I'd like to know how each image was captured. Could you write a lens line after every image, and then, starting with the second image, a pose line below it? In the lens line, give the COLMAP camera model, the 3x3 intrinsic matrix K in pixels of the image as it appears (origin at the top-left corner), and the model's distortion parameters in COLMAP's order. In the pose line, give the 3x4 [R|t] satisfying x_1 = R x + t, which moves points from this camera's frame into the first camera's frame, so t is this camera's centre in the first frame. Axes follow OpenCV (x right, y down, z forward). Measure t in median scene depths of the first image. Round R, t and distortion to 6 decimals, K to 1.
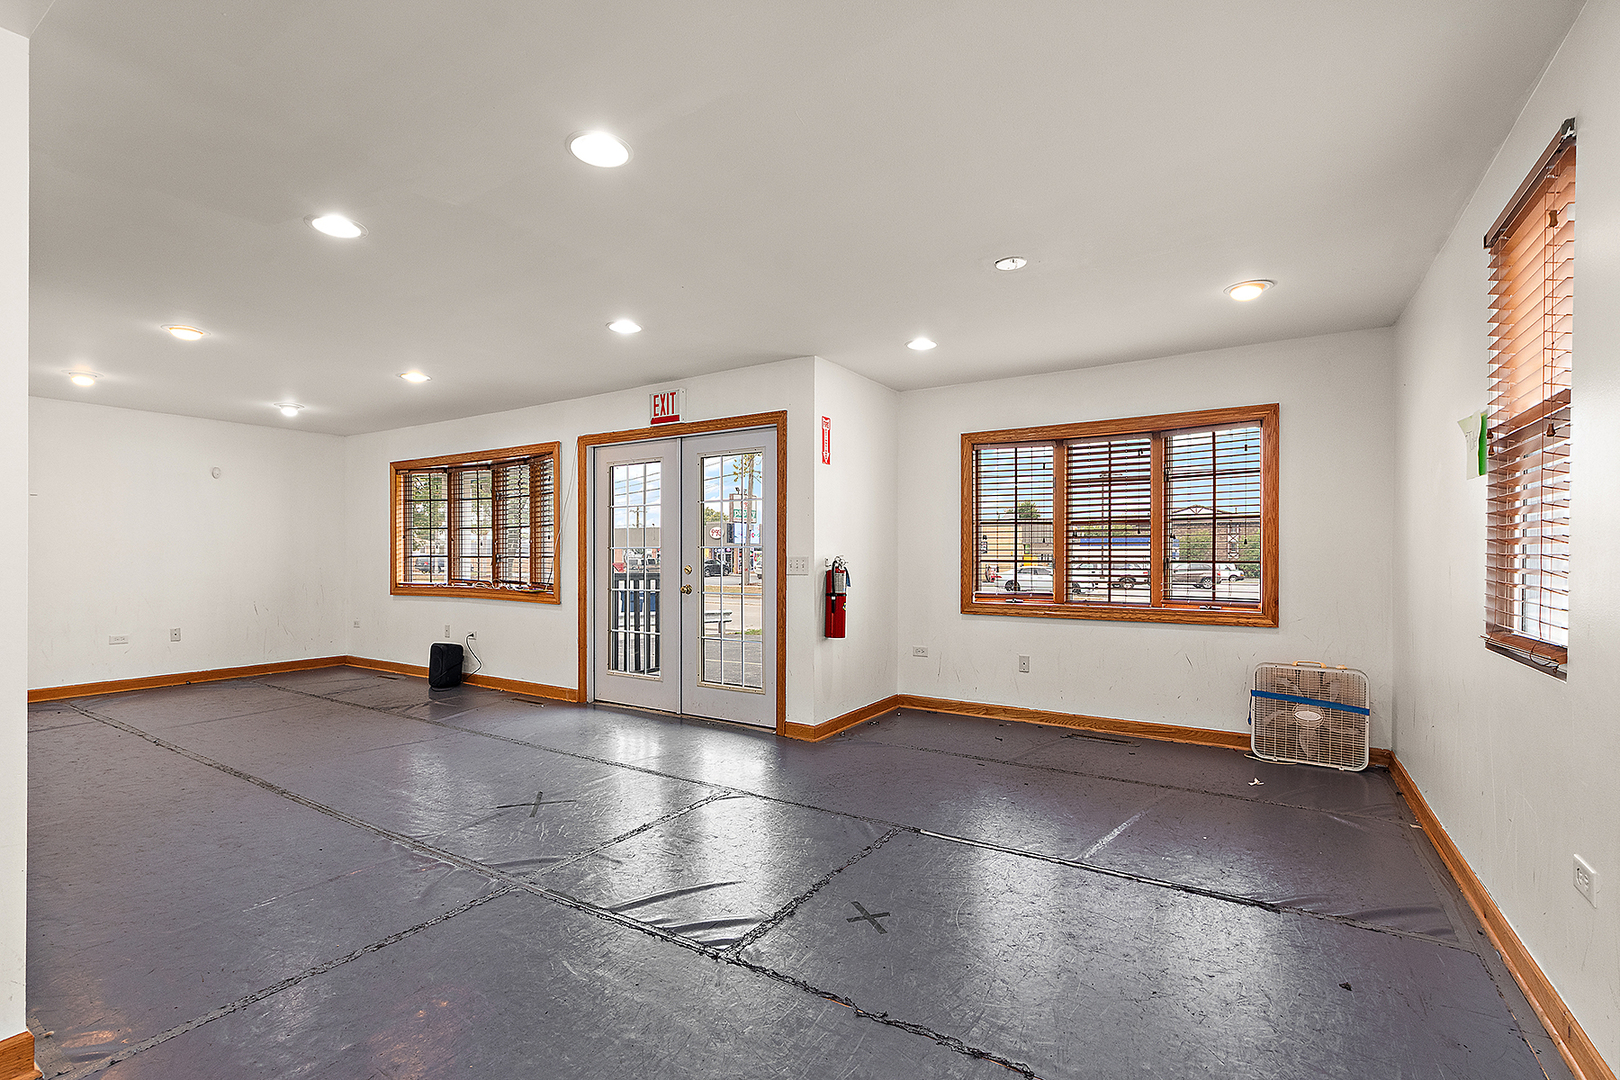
lens RADIAL K [[713.0, 0, 817.5], [0, 713.0, 546.9], [0, 0, 1]] dist [-0.002624, 0.001209]
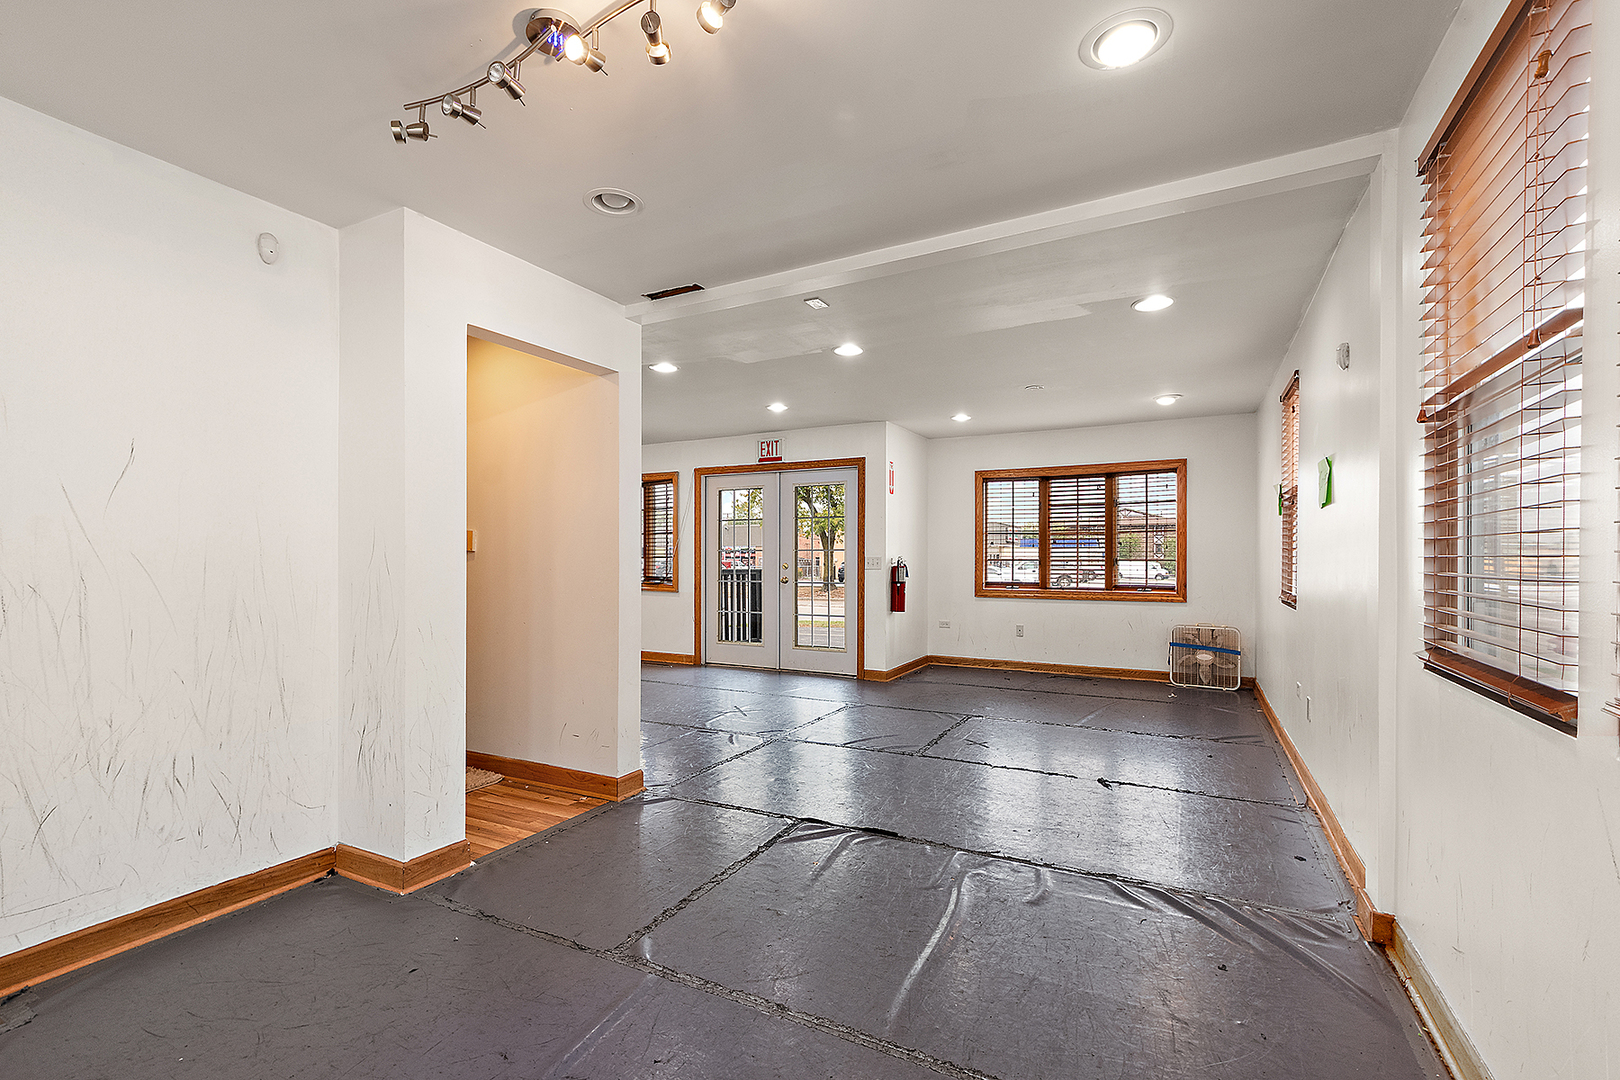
lens RADIAL K [[713.0, 0, 804.2], [0, 713.0, 545.5], [0, 0, 1]] dist [-0.002624, 0.001209]
pose [[0.997778, 0.001348, 0.066610, -0.251970], [-0.001160, 0.999995, -0.002848, -0.005056], [-0.066614, 0.002764, 0.997775, -0.431535]]
